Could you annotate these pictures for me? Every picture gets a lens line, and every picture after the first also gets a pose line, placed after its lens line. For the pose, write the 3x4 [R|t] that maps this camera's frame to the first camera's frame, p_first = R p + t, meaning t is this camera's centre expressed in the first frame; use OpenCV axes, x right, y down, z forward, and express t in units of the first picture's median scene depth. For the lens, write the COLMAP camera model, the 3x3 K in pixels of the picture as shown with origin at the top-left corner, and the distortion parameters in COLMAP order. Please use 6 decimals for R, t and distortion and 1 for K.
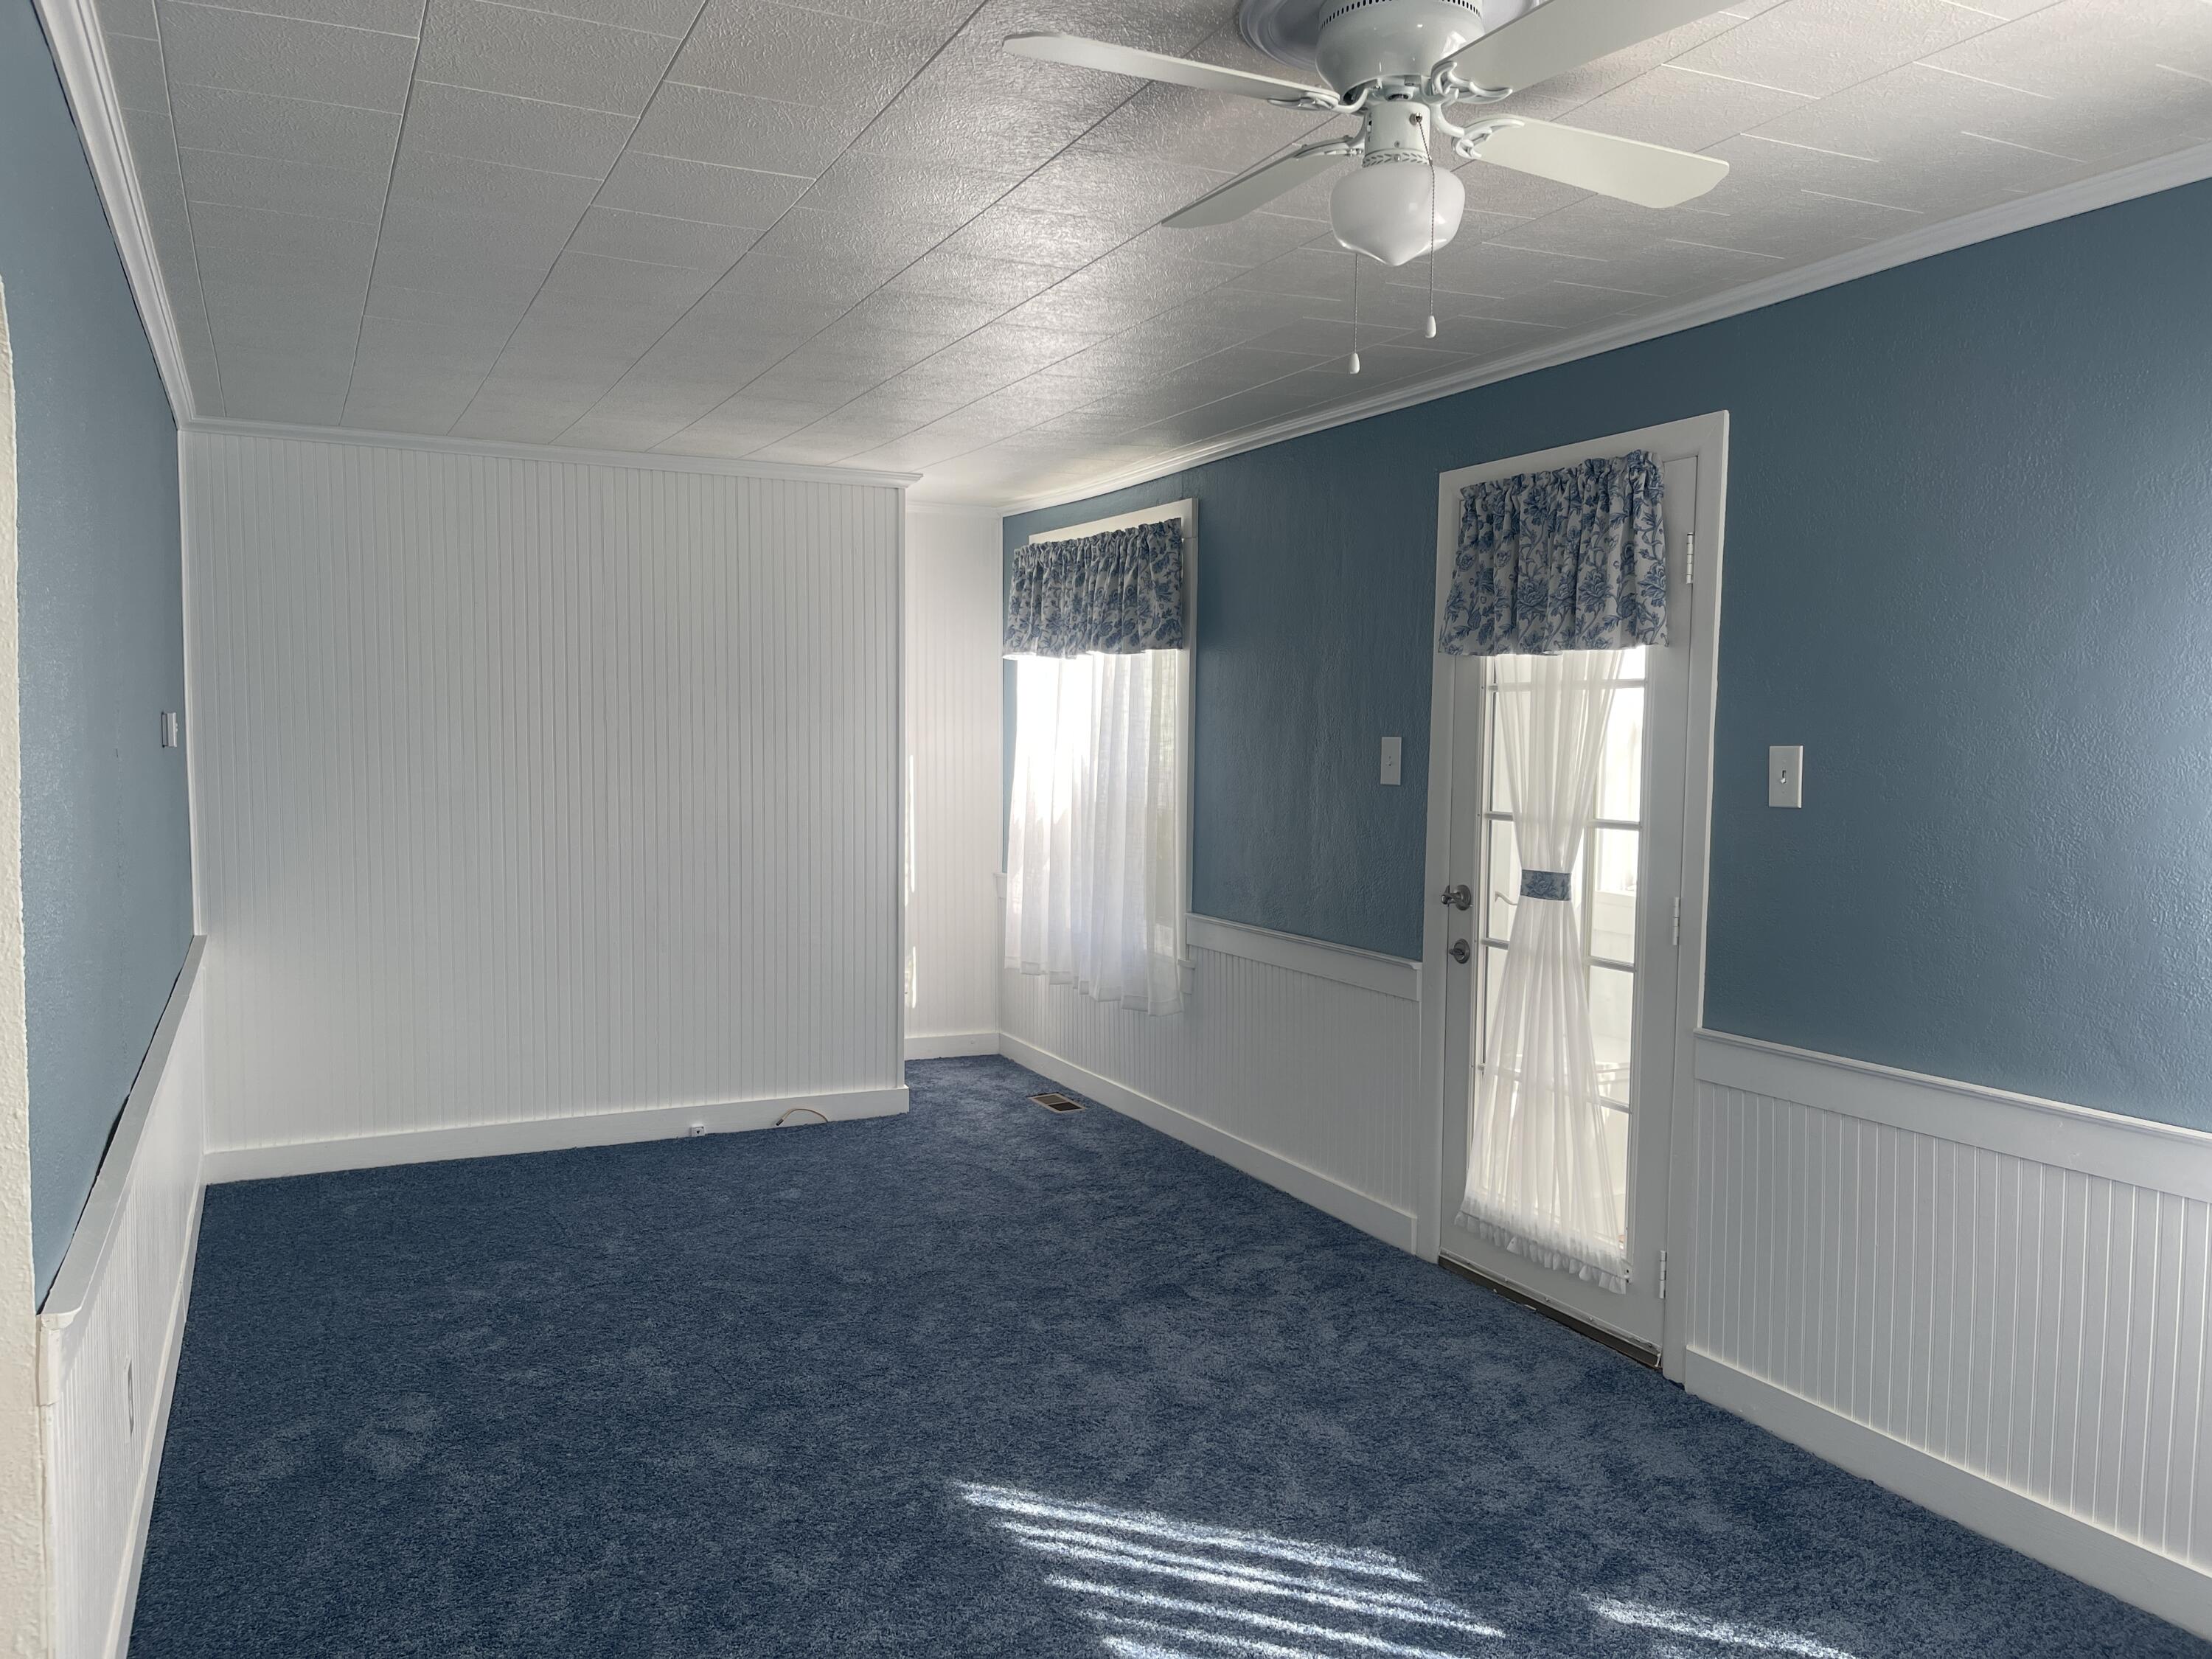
lens RADIAL K [[1701.7, 0, 1100.8], [0, 1701.7, 829.6], [0, 0, 1]] dist [0.011316, 0.006100]
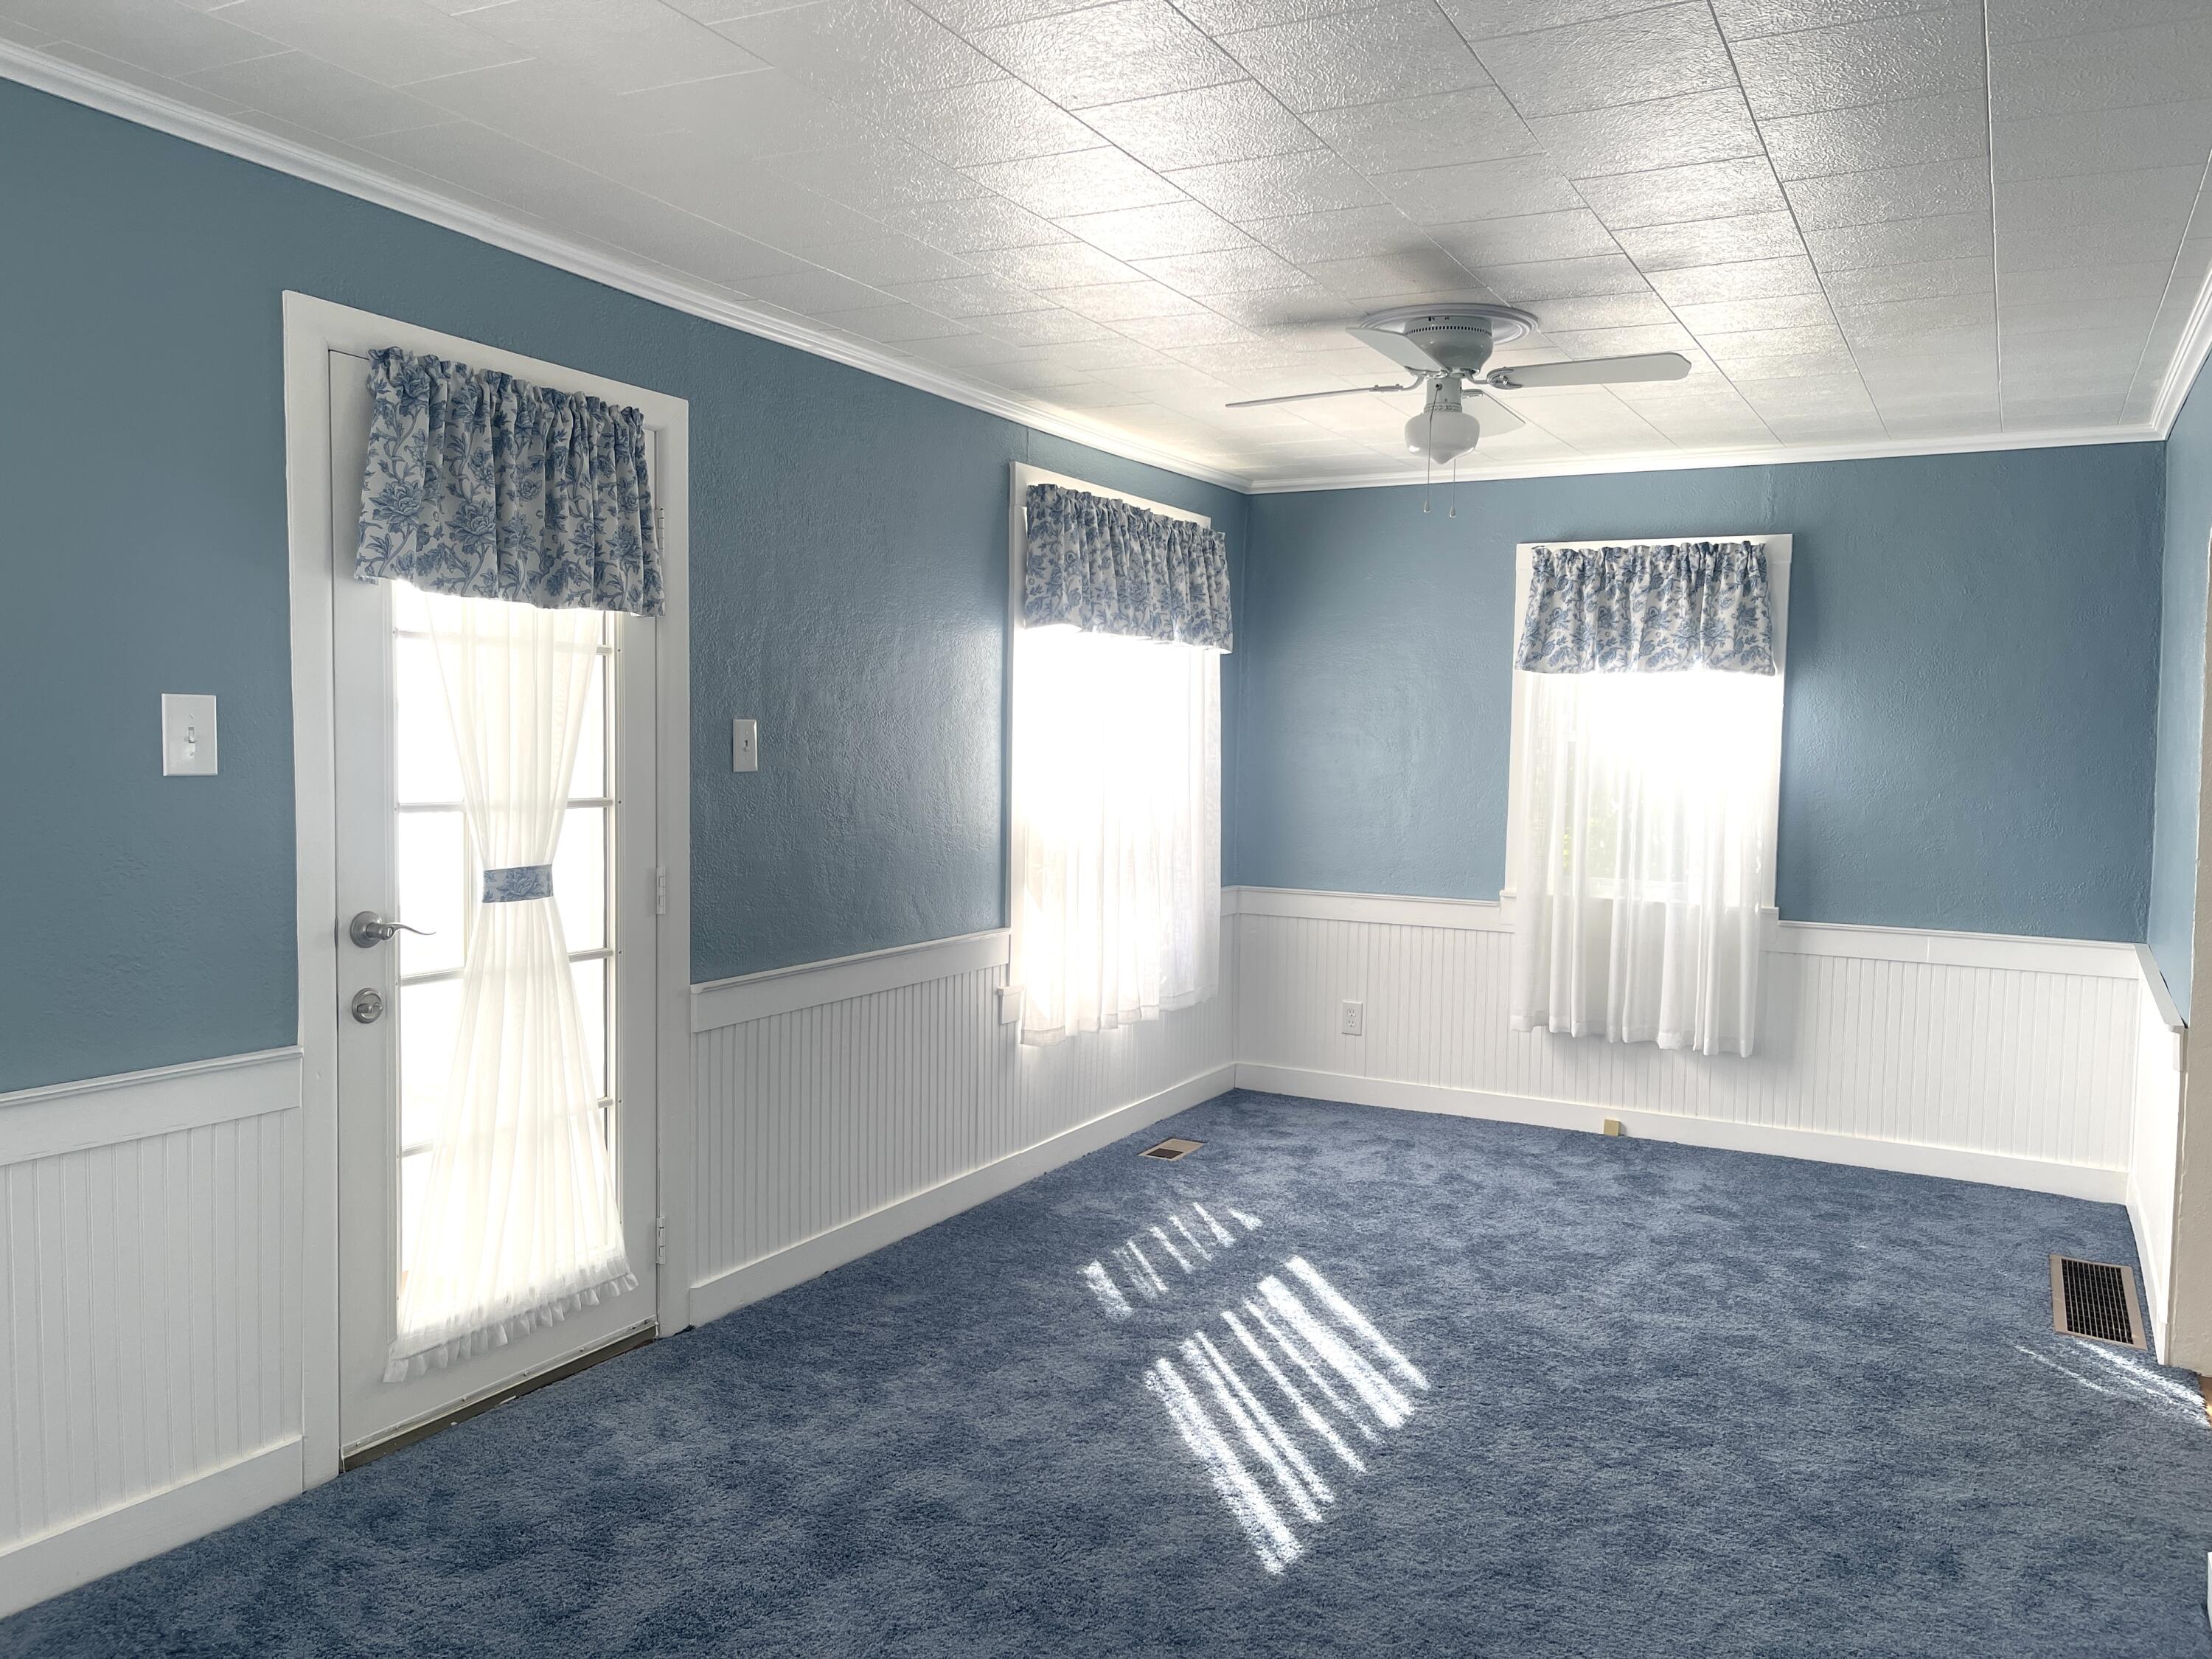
lens RADIAL K [[1701.7, 0, 1100.9], [0, 1701.7, 837.8], [0, 0, 1]] dist [0.011316, 0.006100]
pose [[-0.598189, -0.069748, 0.798314, -0.569209], [0.018412, 0.994746, 0.100707, -0.068094], [-0.801144, 0.074940, -0.593761, 1.265762]]
